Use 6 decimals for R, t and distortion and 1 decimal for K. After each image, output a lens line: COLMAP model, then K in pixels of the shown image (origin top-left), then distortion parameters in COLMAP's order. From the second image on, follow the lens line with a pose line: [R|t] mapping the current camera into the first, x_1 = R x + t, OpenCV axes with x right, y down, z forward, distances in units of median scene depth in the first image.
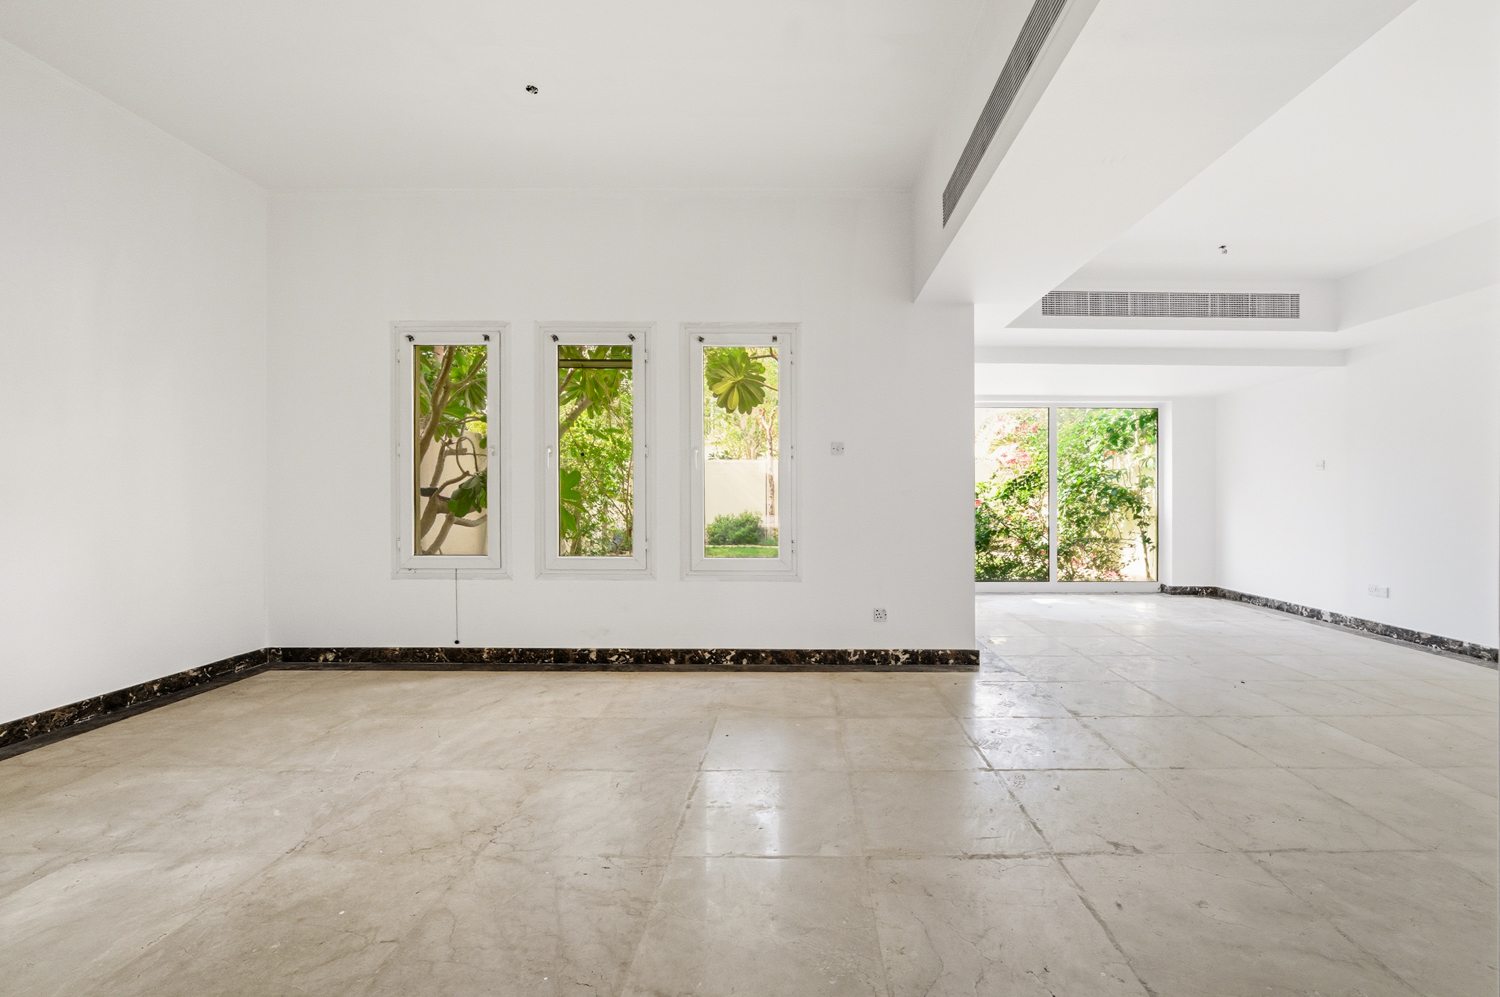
lens RADIAL K [[590.2, 0, 748.0], [0, 590.2, 496.0], [0, 0, 1]] dist [-0.007769, 0.000351]
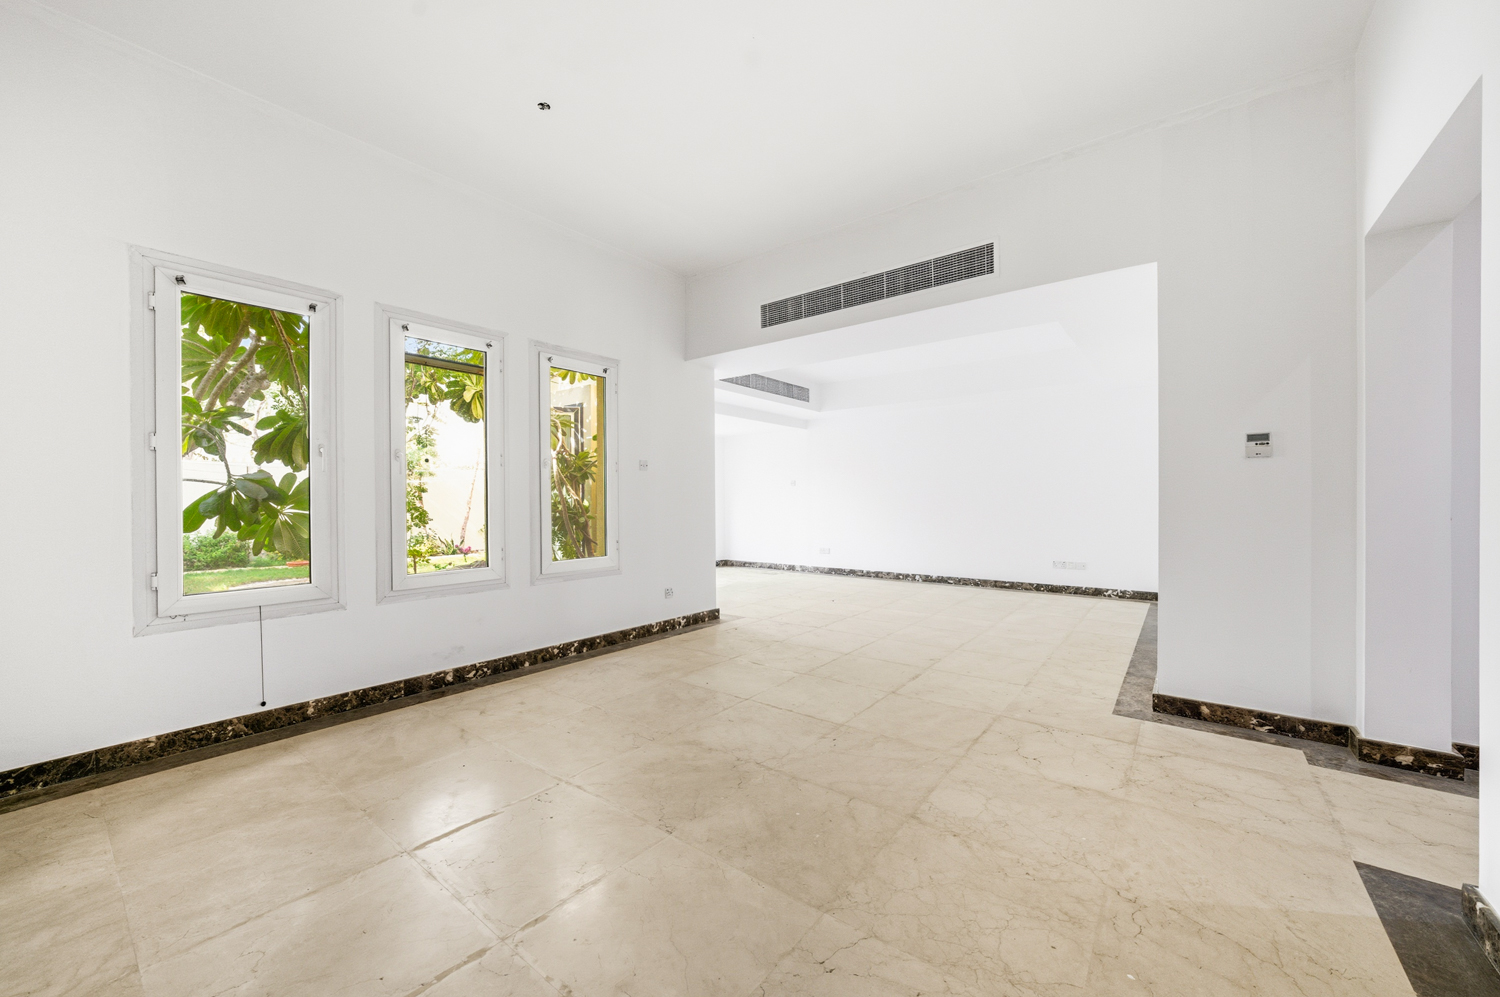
lens RADIAL K [[532.7, 0, 739.1], [0, 532.7, 498.8], [0, 0, 1]] dist [-0.002005, 0.000117]
pose [[0.665170, -0.005410, 0.746672, -0.581991], [0.011491, 0.999930, -0.002991, -0.003091], [-0.746604, 0.010570, 0.665185, 0.095916]]
